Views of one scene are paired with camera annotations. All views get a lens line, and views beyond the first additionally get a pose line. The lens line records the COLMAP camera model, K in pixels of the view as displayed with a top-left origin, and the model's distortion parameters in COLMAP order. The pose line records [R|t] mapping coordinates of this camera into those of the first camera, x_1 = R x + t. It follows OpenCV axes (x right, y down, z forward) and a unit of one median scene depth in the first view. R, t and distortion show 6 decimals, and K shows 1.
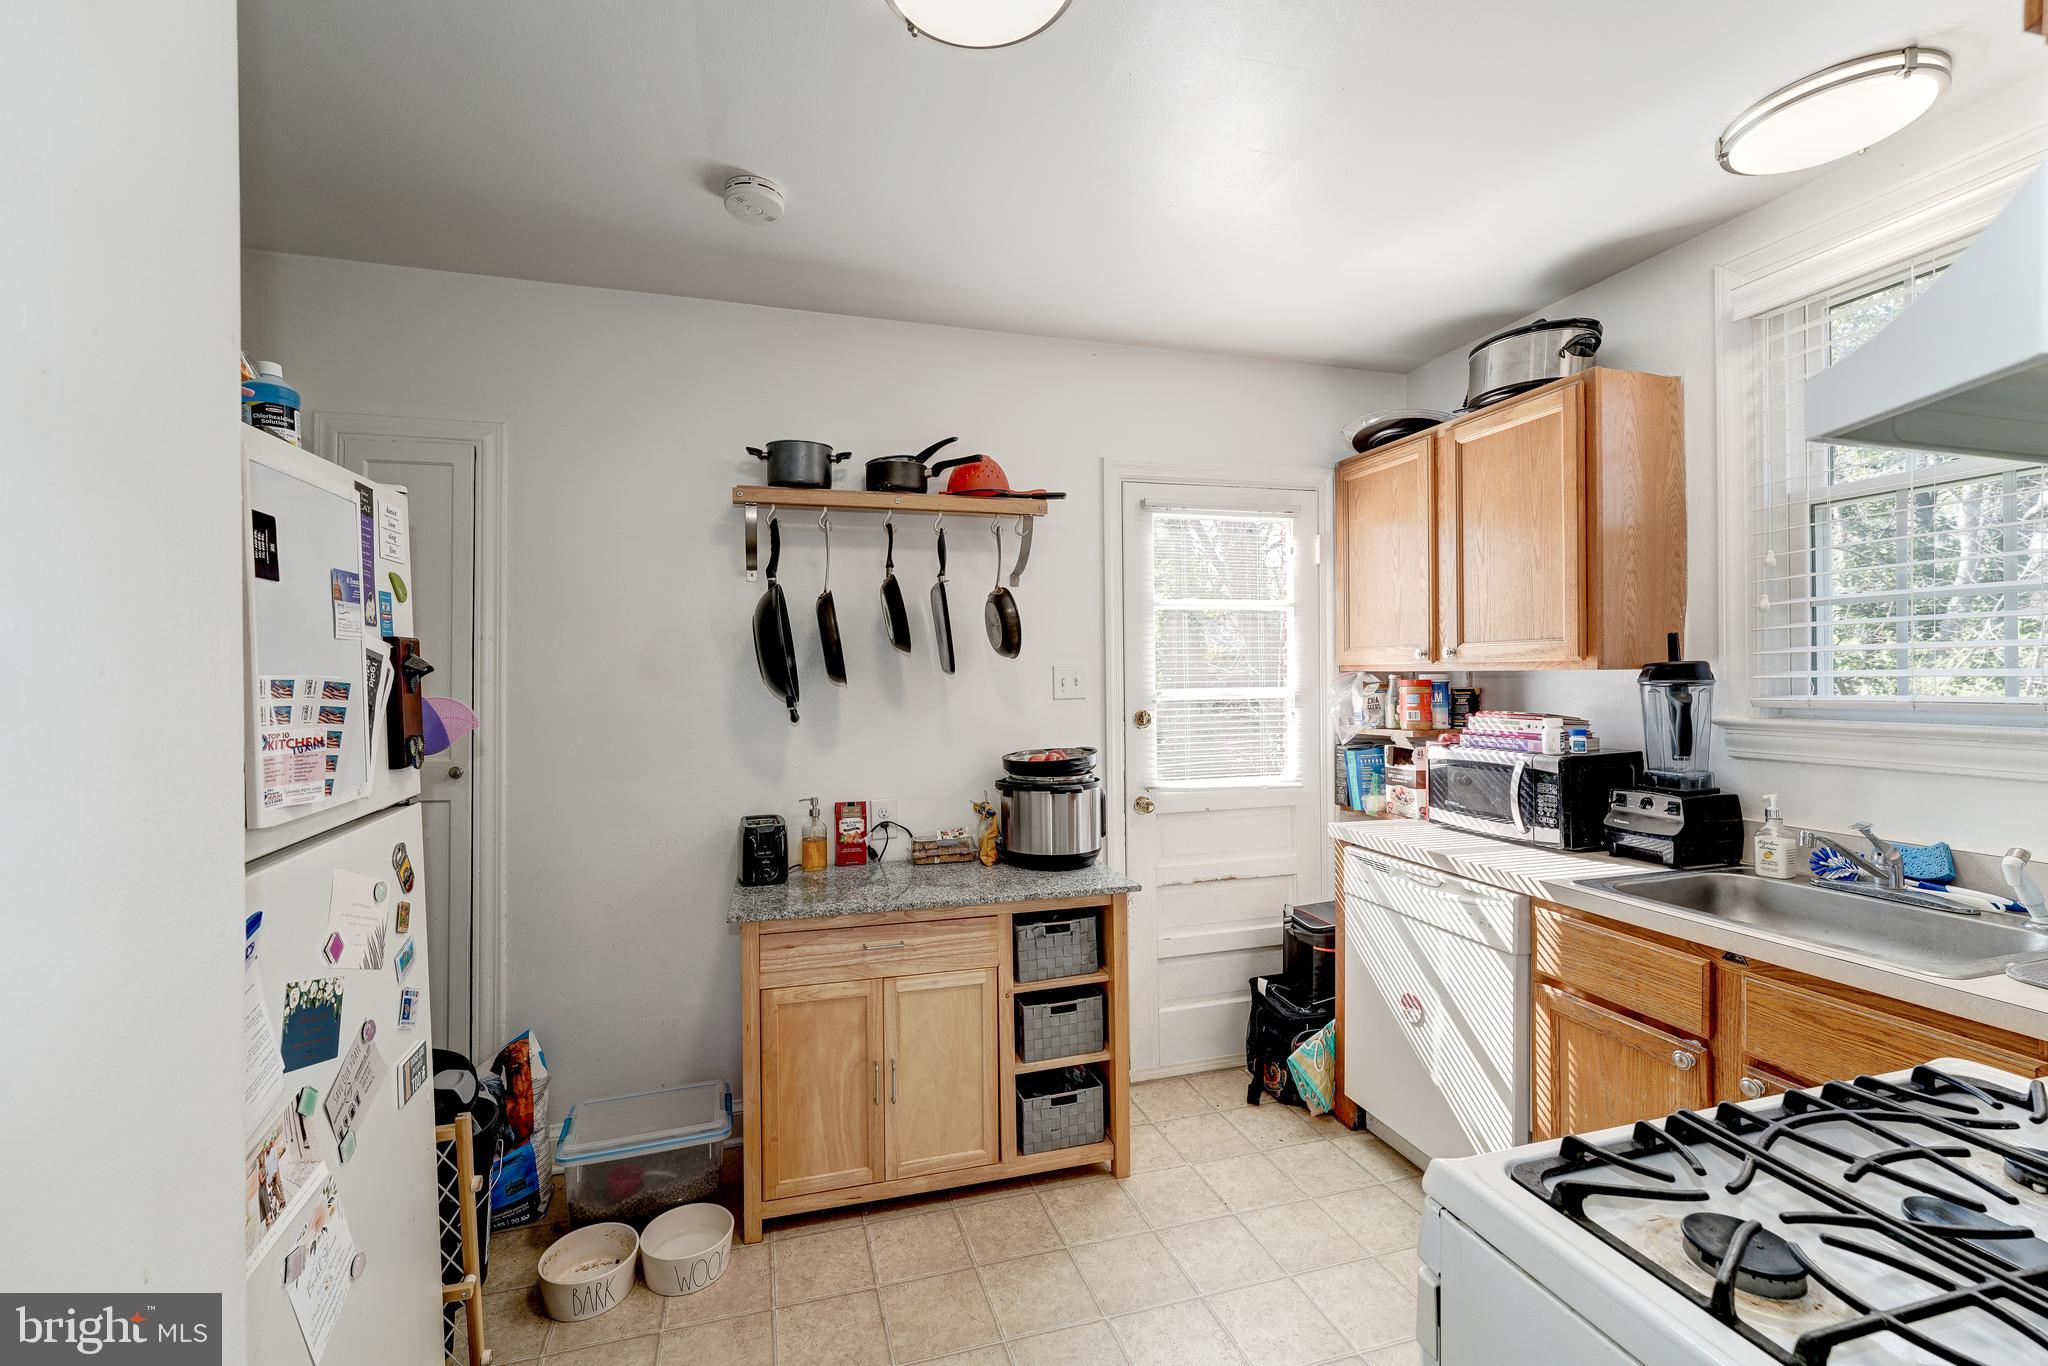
lens RADIAL K [[825.9, 0, 1014.1], [0, 825.9, 681.4], [0, 0, 1]] dist [-0.006143, 0.002425]
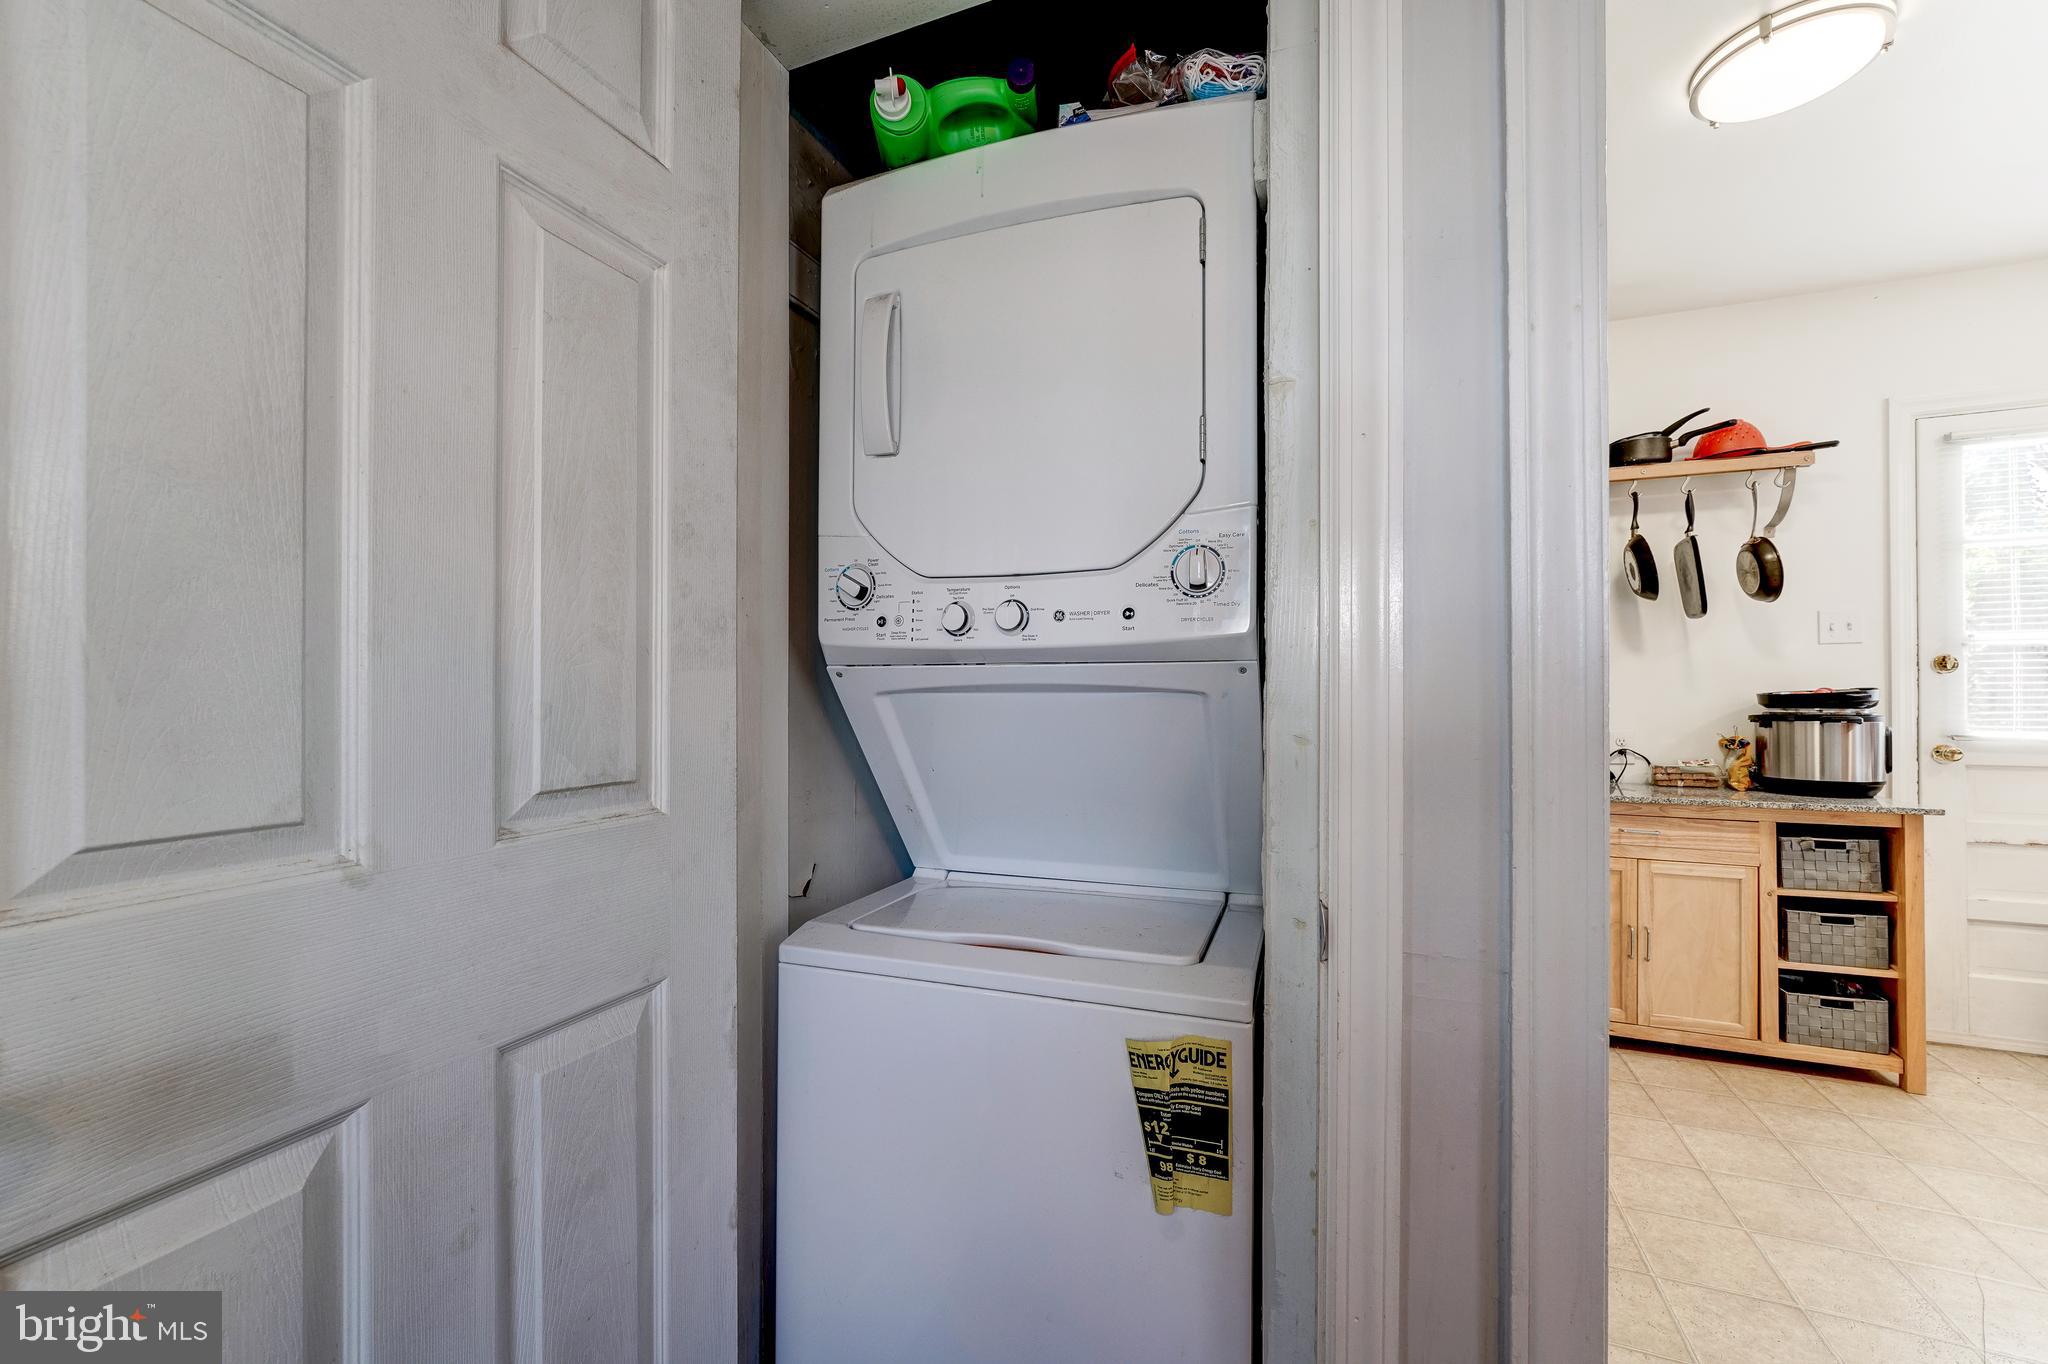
lens RADIAL K [[825.9, 0, 1044.2], [0, 825.9, 684.4], [0, 0, 1]] dist [-0.006143, 0.002425]
pose [[0.782549, 0.008156, -0.622535, -0.077882], [-0.014075, 0.999890, -0.004592, 0.102843], [0.622430, 0.012356, 0.782578, -0.451966]]
